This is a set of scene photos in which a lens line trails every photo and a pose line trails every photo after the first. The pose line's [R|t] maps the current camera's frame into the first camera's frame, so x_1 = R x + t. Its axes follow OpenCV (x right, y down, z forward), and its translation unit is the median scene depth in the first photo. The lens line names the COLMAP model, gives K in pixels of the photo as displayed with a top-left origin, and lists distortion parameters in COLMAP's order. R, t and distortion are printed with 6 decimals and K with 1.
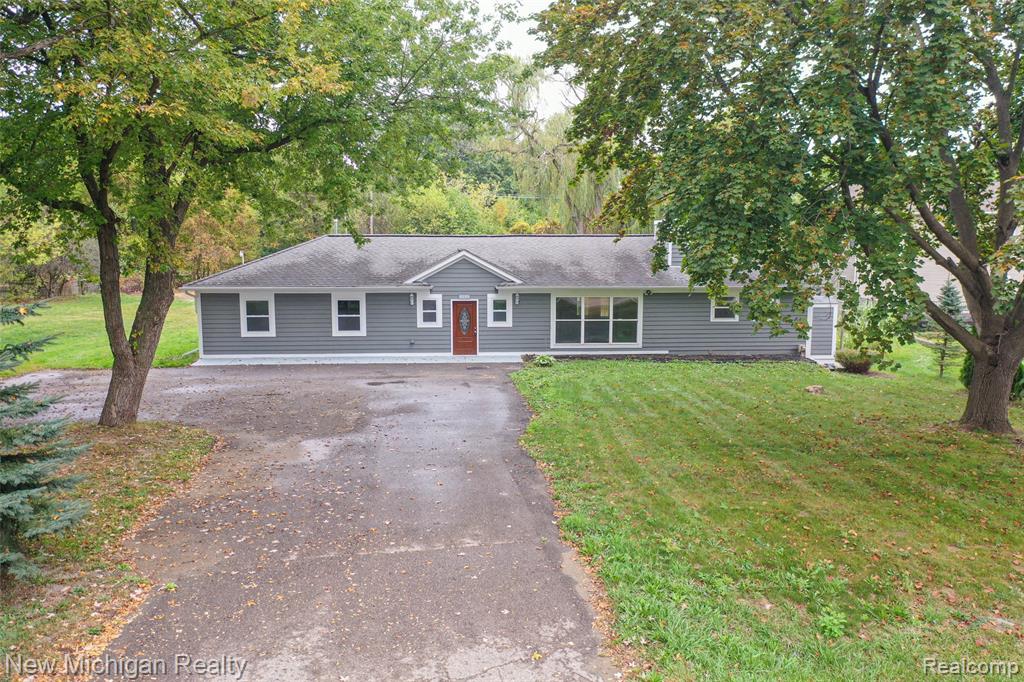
lens RADIAL K [[807.5, 0, 516.7], [0, 807.5, 339.1], [0, 0, 1]] dist [-0.002704, 0.014296]
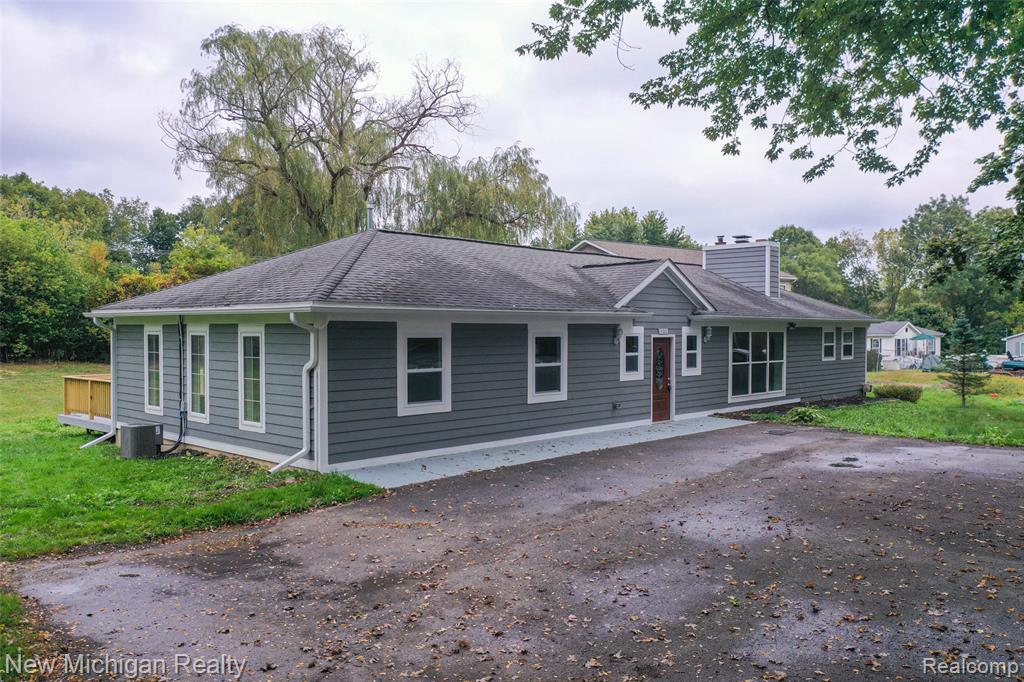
lens RADIAL K [[807.5, 0, 504.8], [0, 807.5, 346.5], [0, 0, 1]] dist [-0.002704, 0.014296]
pose [[0.748956, -0.016453, 0.662416, -0.593884], [0.096034, 0.991832, -0.083945, 0.002384], [-0.655624, 0.126486, 0.744418, 0.603221]]
